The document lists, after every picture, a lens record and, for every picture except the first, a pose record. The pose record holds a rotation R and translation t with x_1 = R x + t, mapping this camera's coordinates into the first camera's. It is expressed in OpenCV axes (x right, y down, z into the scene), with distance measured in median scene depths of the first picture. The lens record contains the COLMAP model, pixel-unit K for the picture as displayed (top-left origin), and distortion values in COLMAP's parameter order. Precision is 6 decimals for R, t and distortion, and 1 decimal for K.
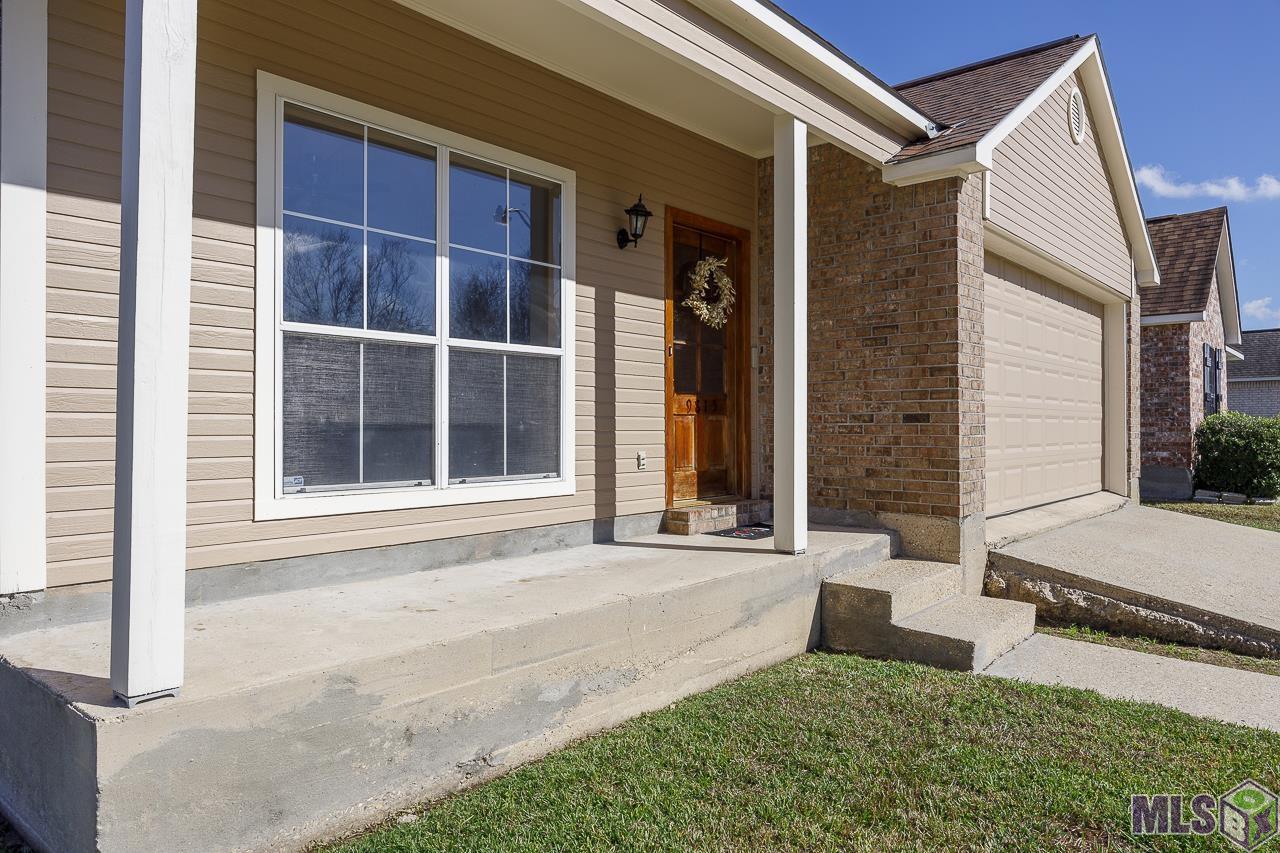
lens RADIAL K [[869.0, 0, 636.0], [0, 869.0, 419.2], [0, 0, 1]] dist [0.003850, -0.001599]
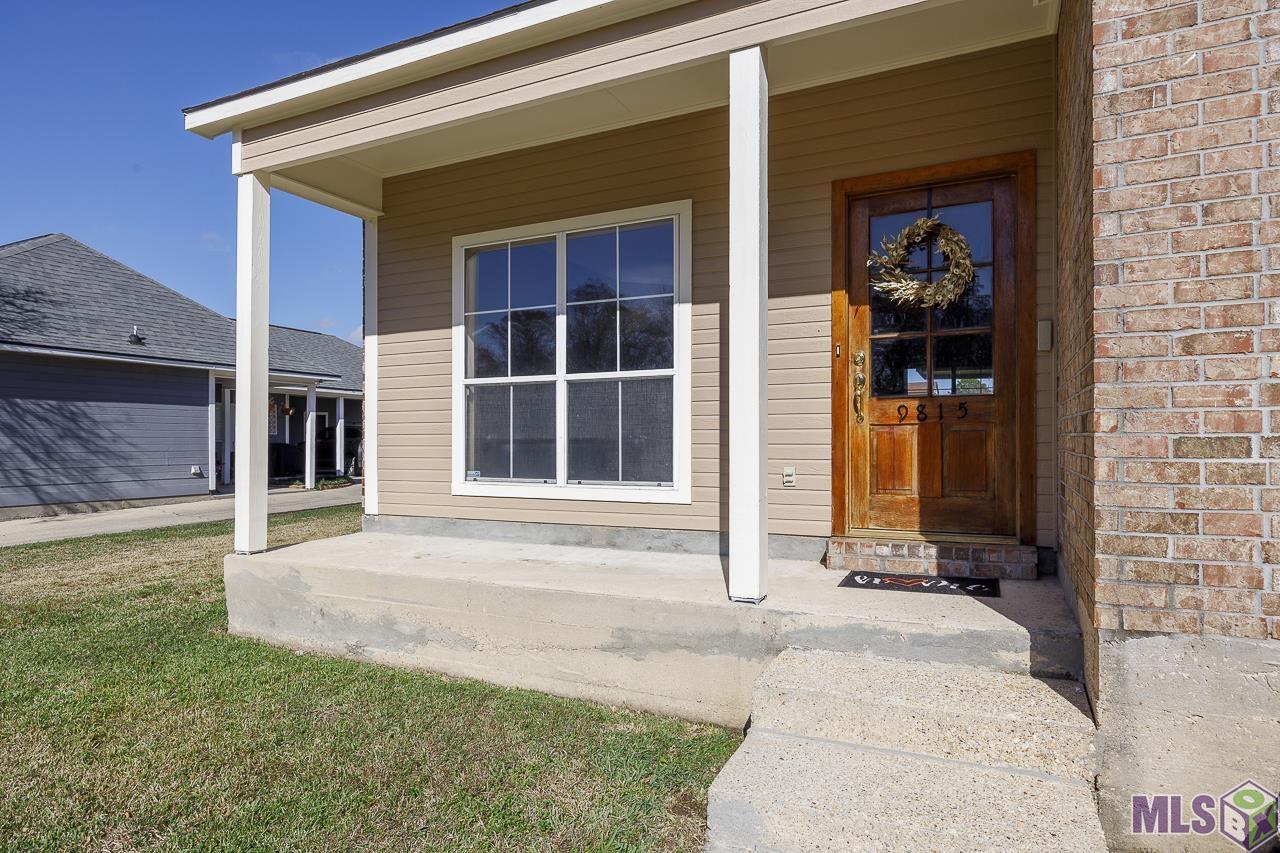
lens RADIAL K [[716.8, 0, 635.5], [0, 716.8, 438.6], [0, 0, 1]] dist [-0.005734, -0.001662]
pose [[0.250188, -0.001983, -0.968195, 0.853174], [0.012977, 0.999915, 0.001305, 0.005078], [0.968110, -0.012890, 0.250193, 0.803965]]
